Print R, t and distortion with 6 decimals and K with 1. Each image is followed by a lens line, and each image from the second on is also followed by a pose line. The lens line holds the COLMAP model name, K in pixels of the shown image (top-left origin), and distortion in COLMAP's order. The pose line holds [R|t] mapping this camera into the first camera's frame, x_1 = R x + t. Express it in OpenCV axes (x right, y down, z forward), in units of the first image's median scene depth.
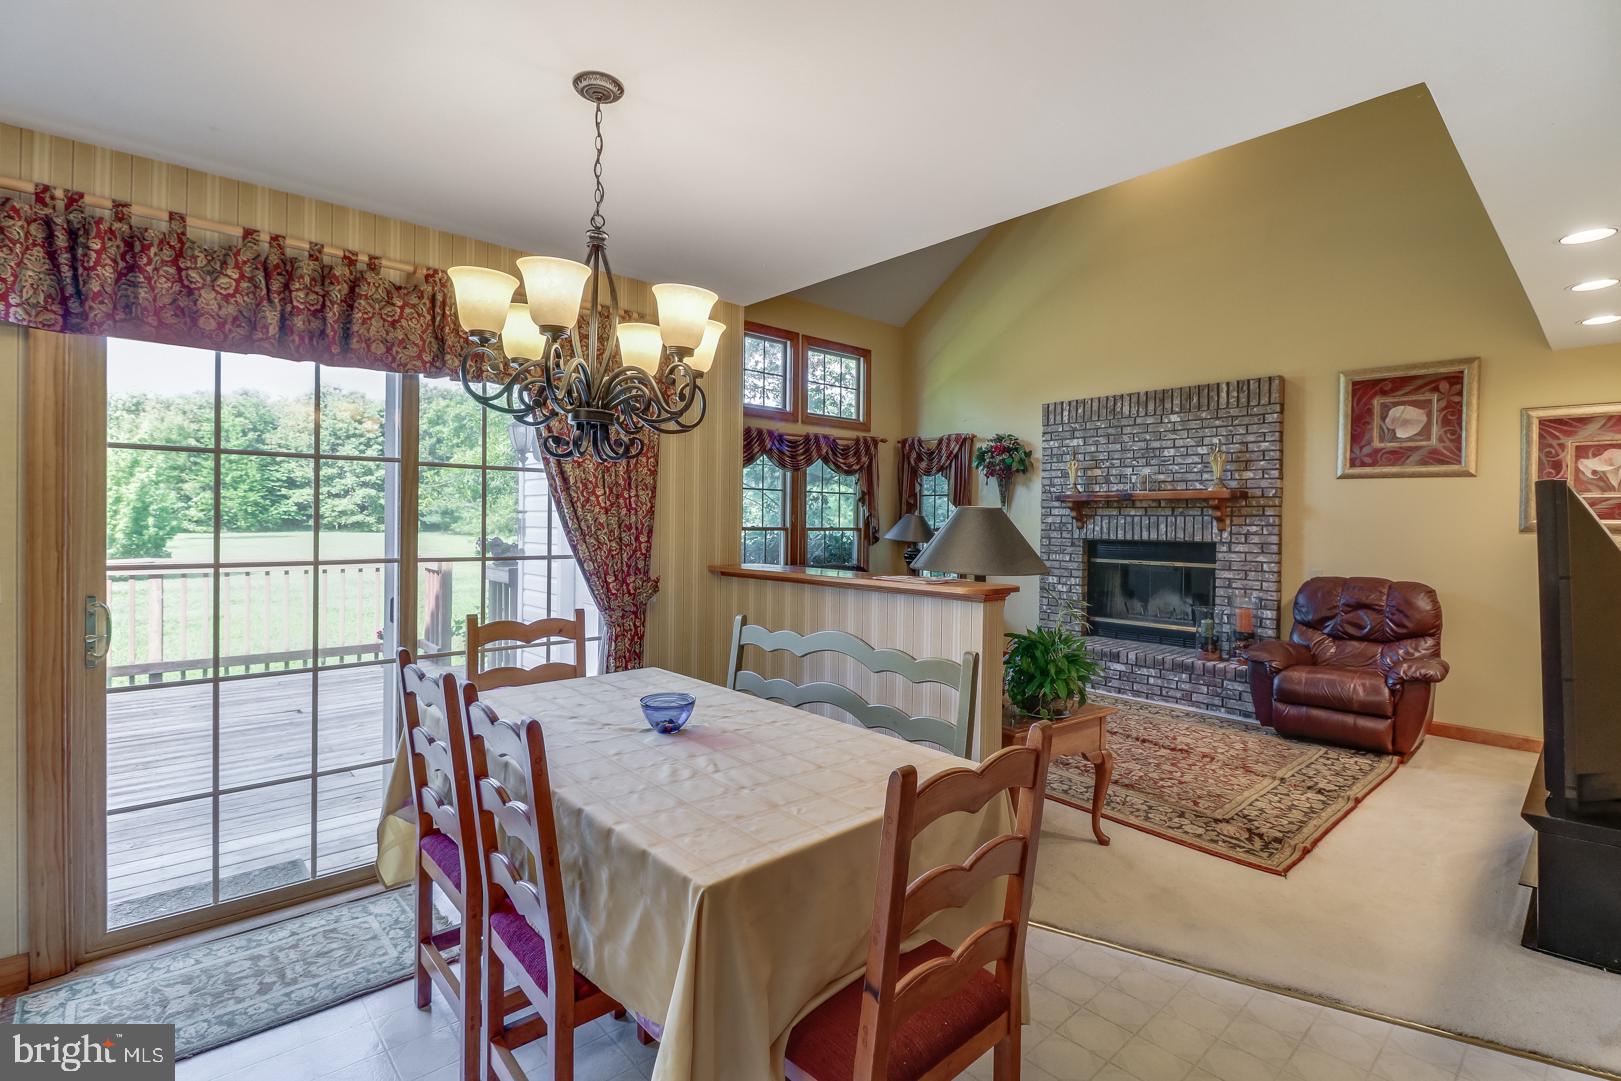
lens RADIAL K [[740.4, 0, 796.0], [0, 740.4, 521.0], [0, 0, 1]] dist [0.006087, -0.008542]
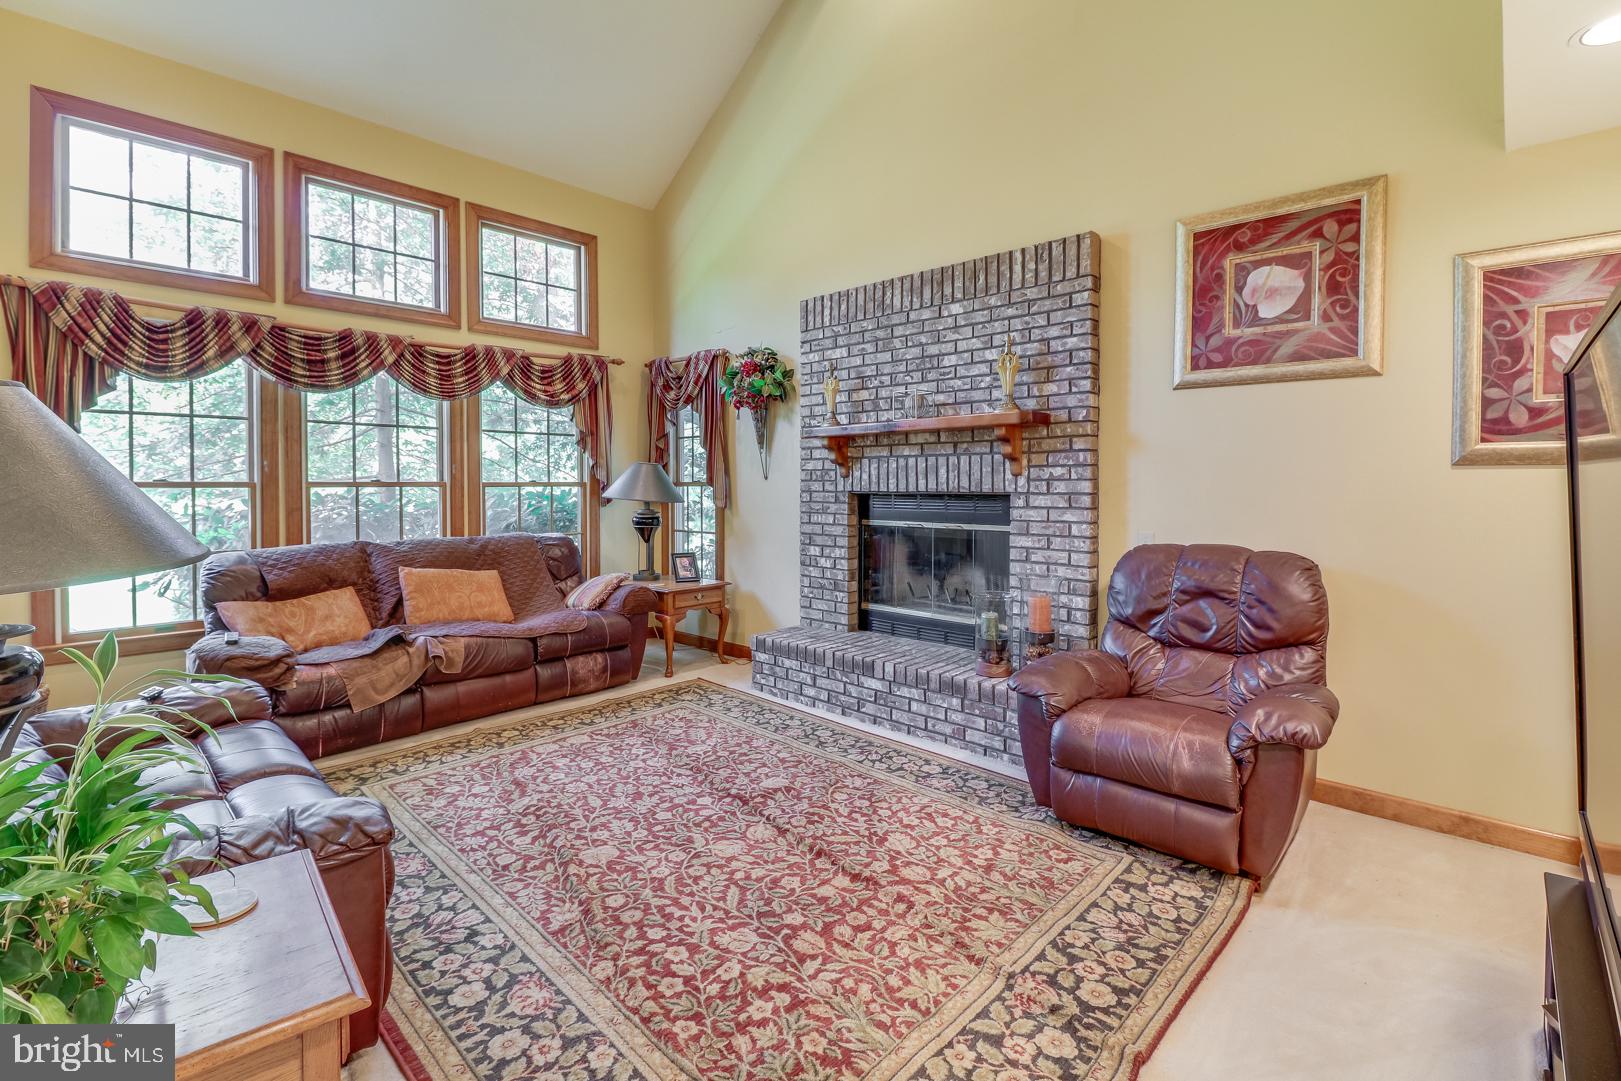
lens RADIAL K [[740.4, 0, 795.4], [0, 740.4, 490.8], [0, 0, 1]] dist [0.006087, -0.008542]
pose [[0.996627, -0.013881, 0.080882, 0.345248], [0.012930, 0.999841, 0.012267, 0.017209], [-0.081040, -0.011180, 0.996648, 0.382317]]
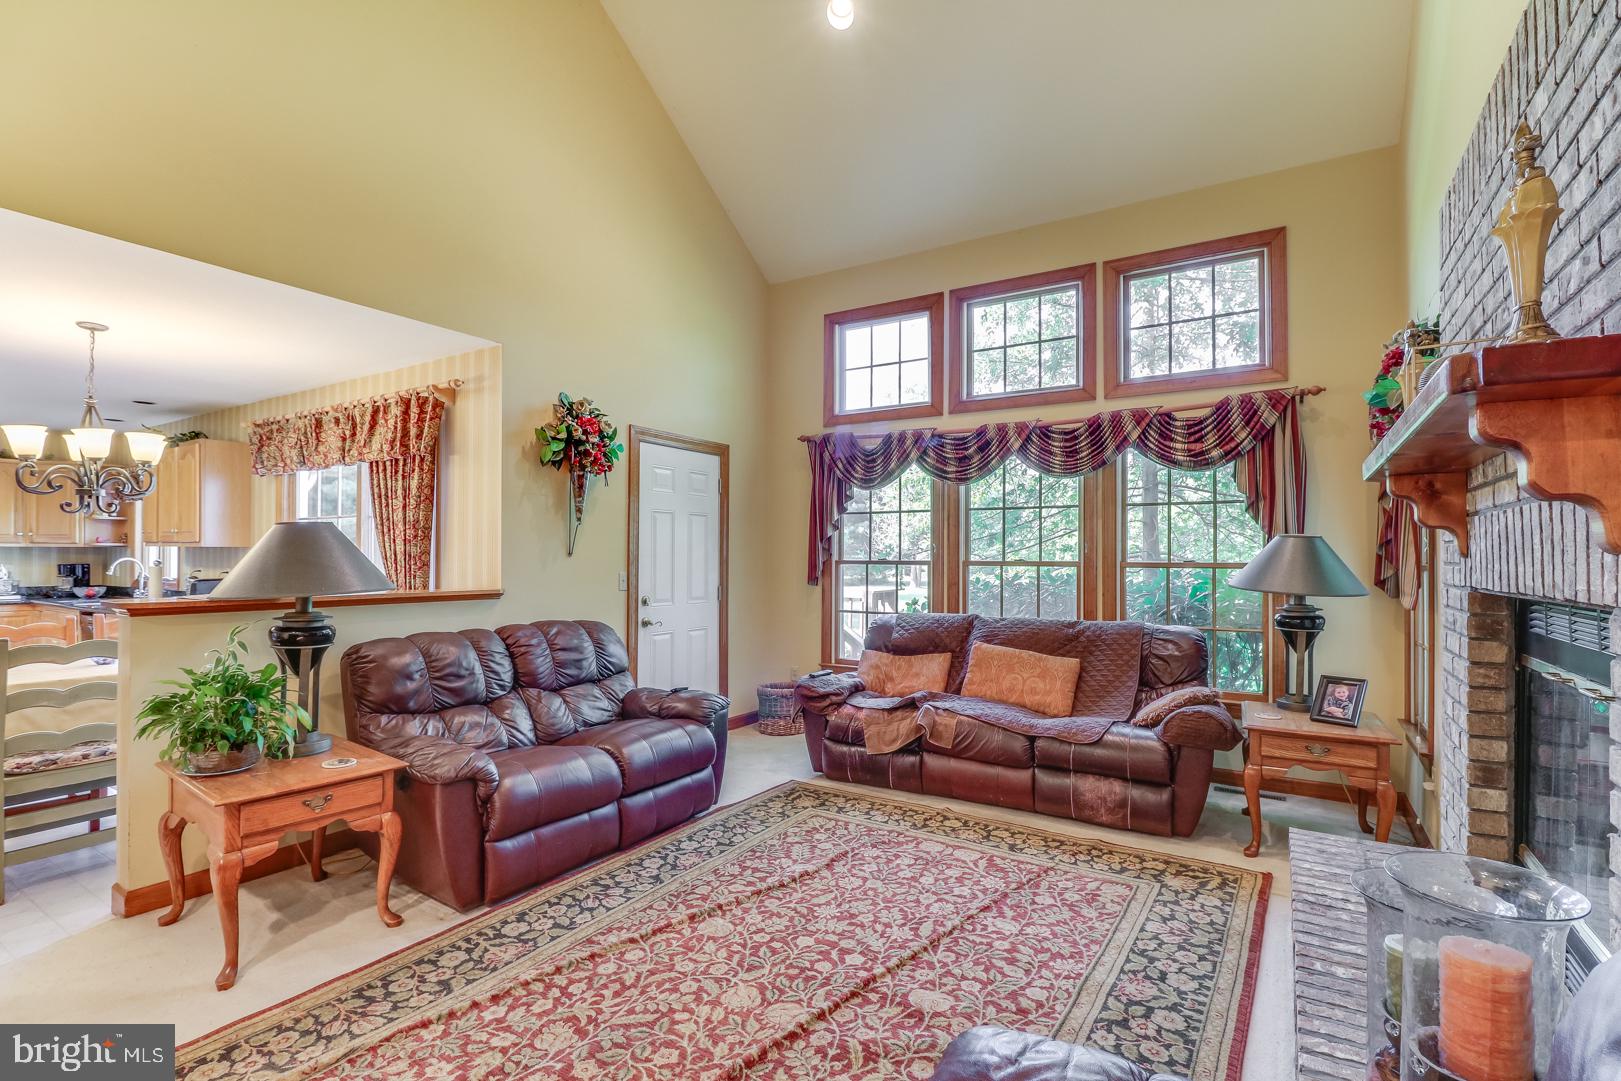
lens RADIAL K [[740.4, 0, 814.6], [0, 740.4, 543.6], [0, 0, 1]] dist [0.006087, -0.008542]
pose [[0.293046, -0.026119, -0.955741, 0.744639], [0.002233, 0.999643, -0.026634, 0.013737], [0.956096, 0.005671, 0.293000, 0.775045]]
